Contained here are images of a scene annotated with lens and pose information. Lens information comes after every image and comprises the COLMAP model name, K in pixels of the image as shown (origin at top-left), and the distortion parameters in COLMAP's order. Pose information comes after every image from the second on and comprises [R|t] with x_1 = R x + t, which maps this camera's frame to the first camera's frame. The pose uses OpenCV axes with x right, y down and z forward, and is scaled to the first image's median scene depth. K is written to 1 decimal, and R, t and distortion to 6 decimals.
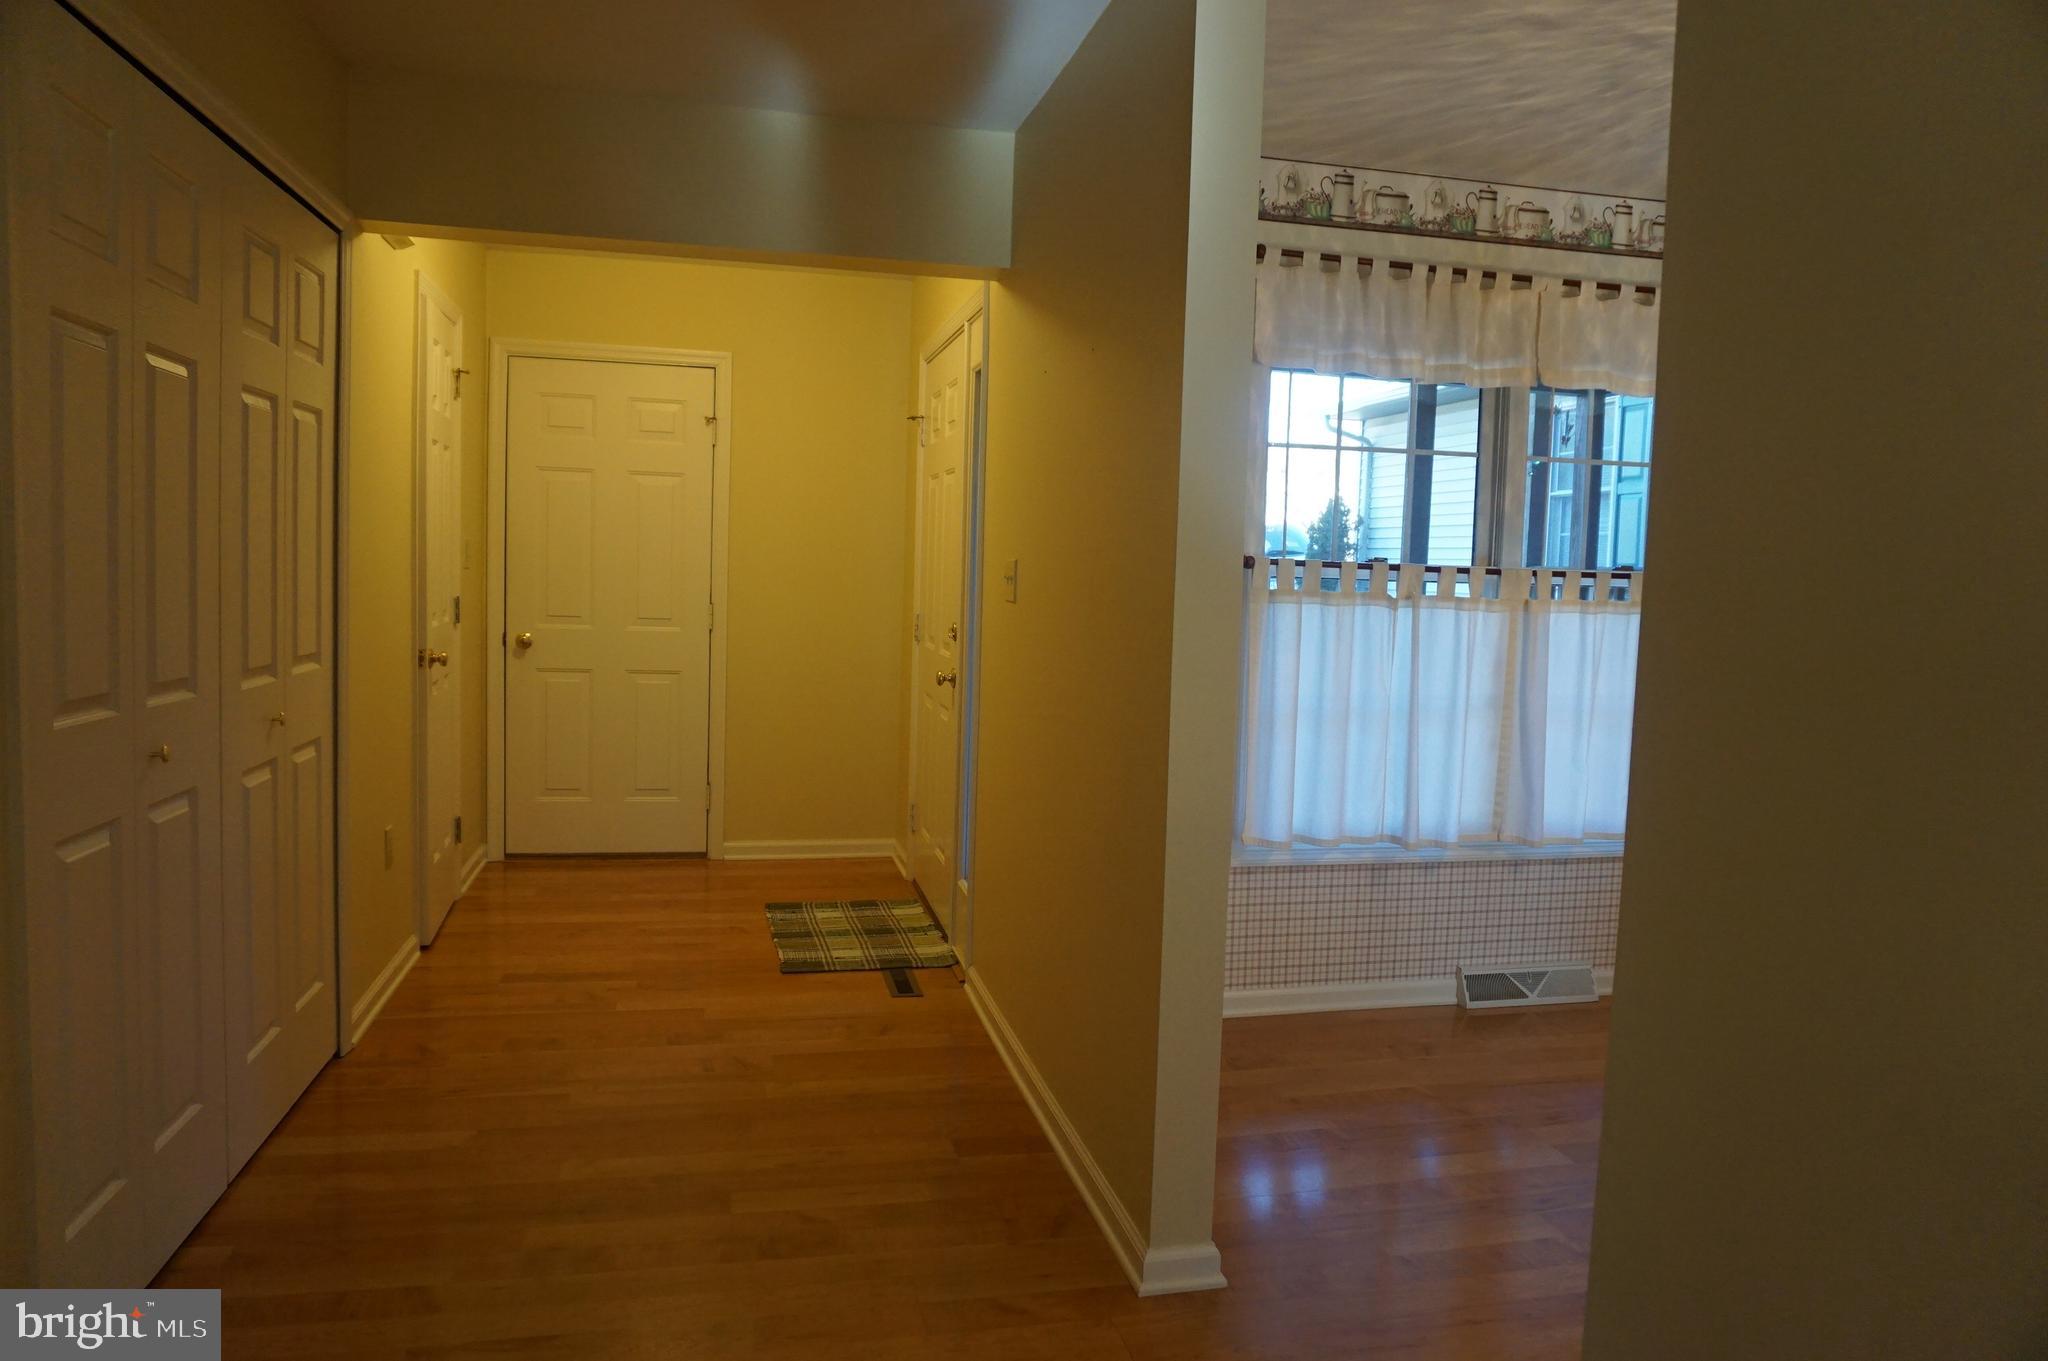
lens RADIAL K [[1350.3, 0, 970.2], [0, 1350.3, 676.8], [0, 0, 1]] dist [-0.051066, 0.001212]
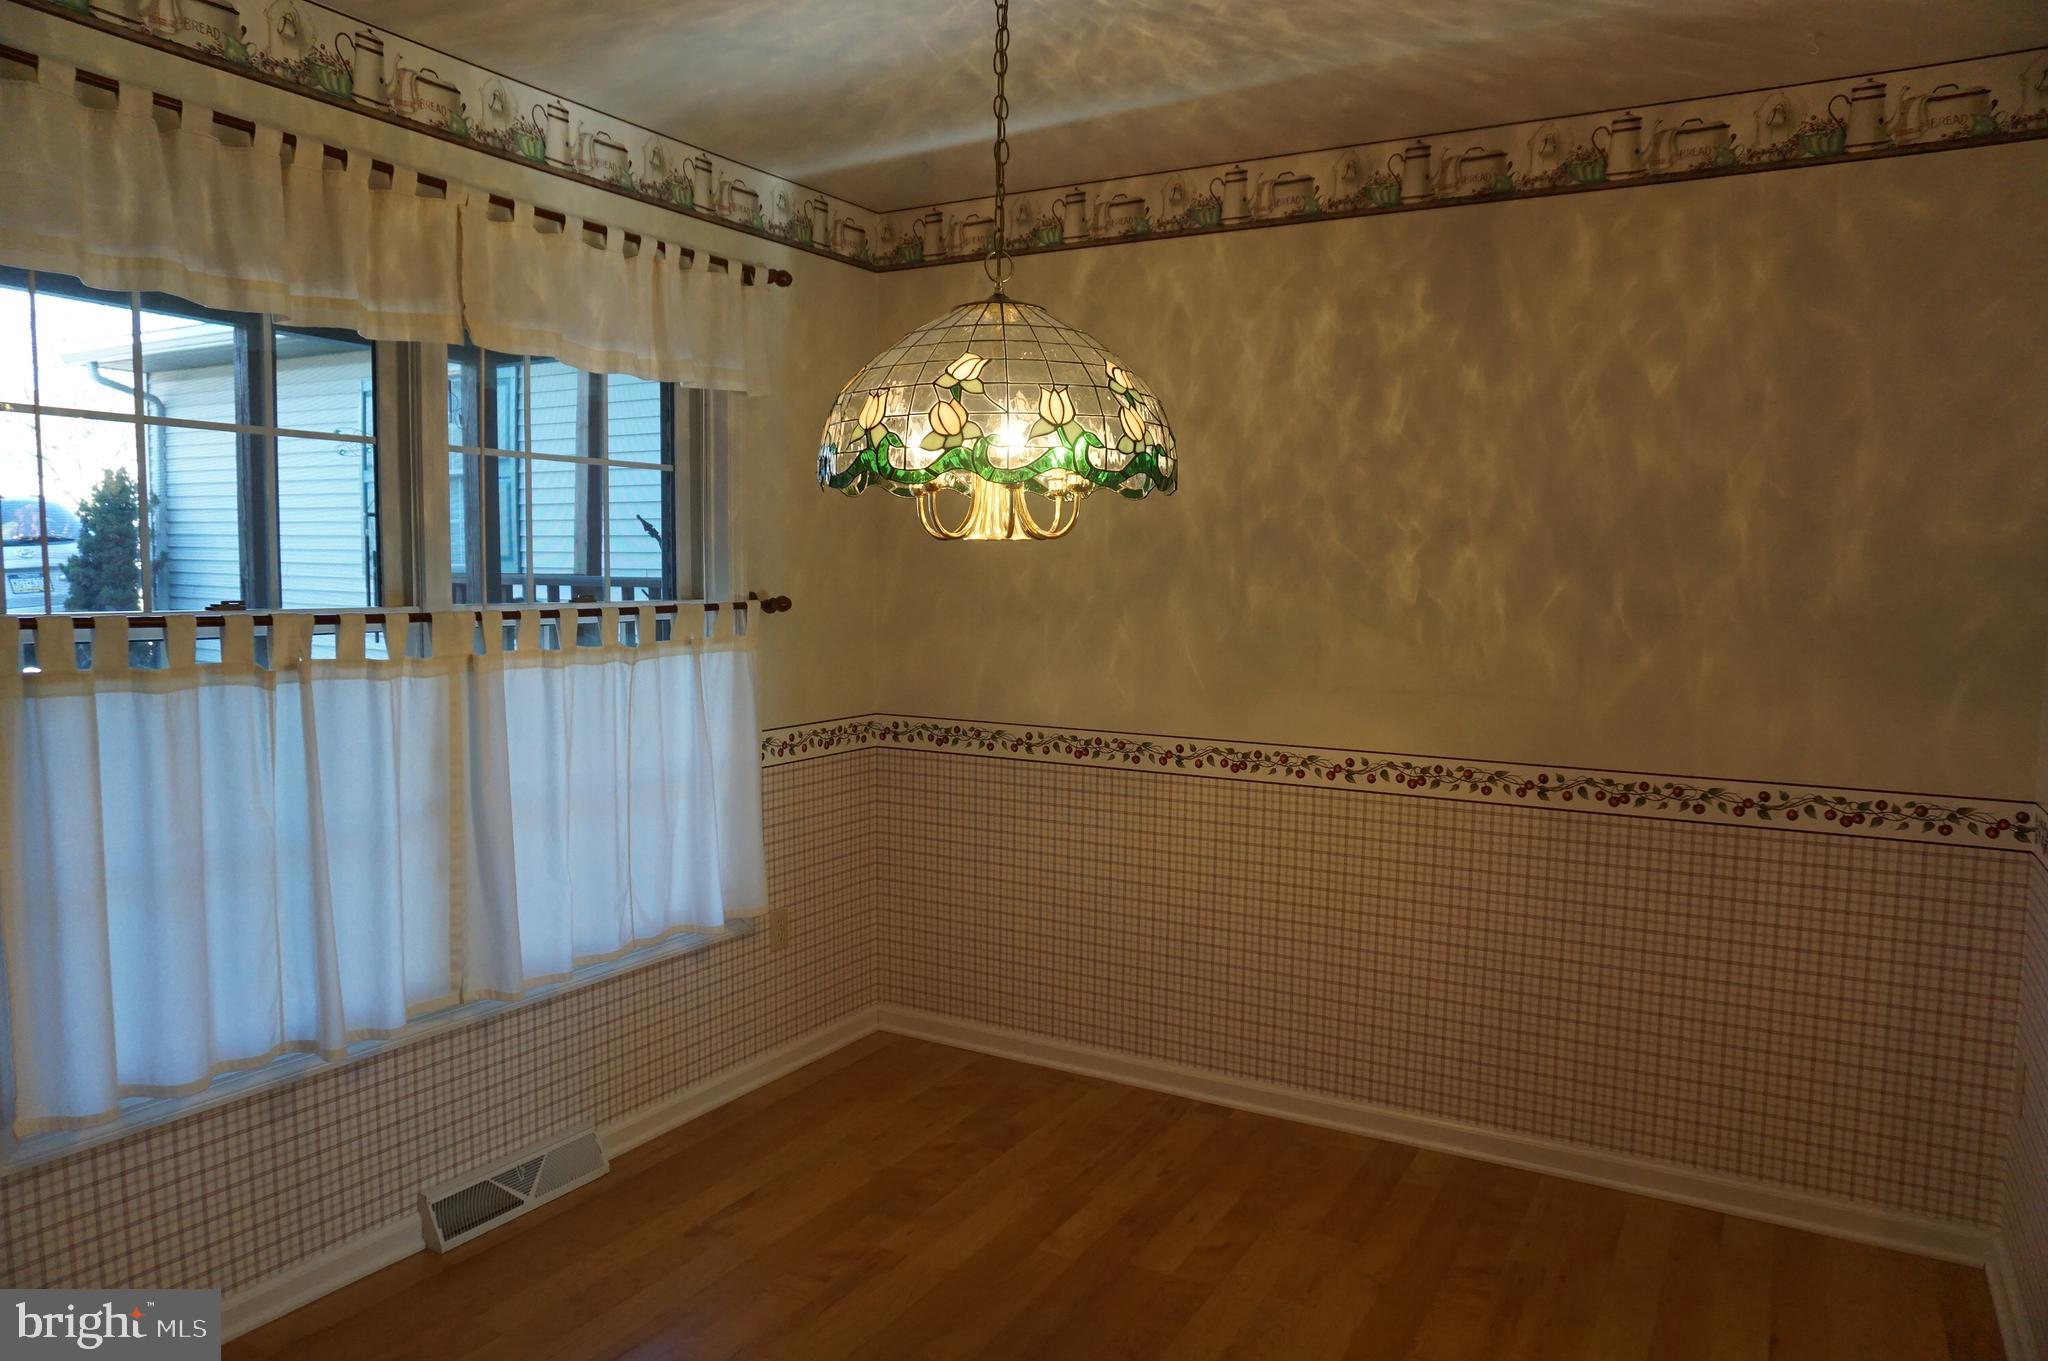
lens RADIAL K [[1364.3, 0, 1035.9], [0, 1364.3, 685.9], [0, 0, 1]] dist [-0.044930, 0.024918]
pose [[0.651303, -0.086242, 0.753901, 0.076640], [0.068038, 0.996156, 0.055175, -0.060968], [-0.755762, 0.015358, 0.654667, 0.322159]]
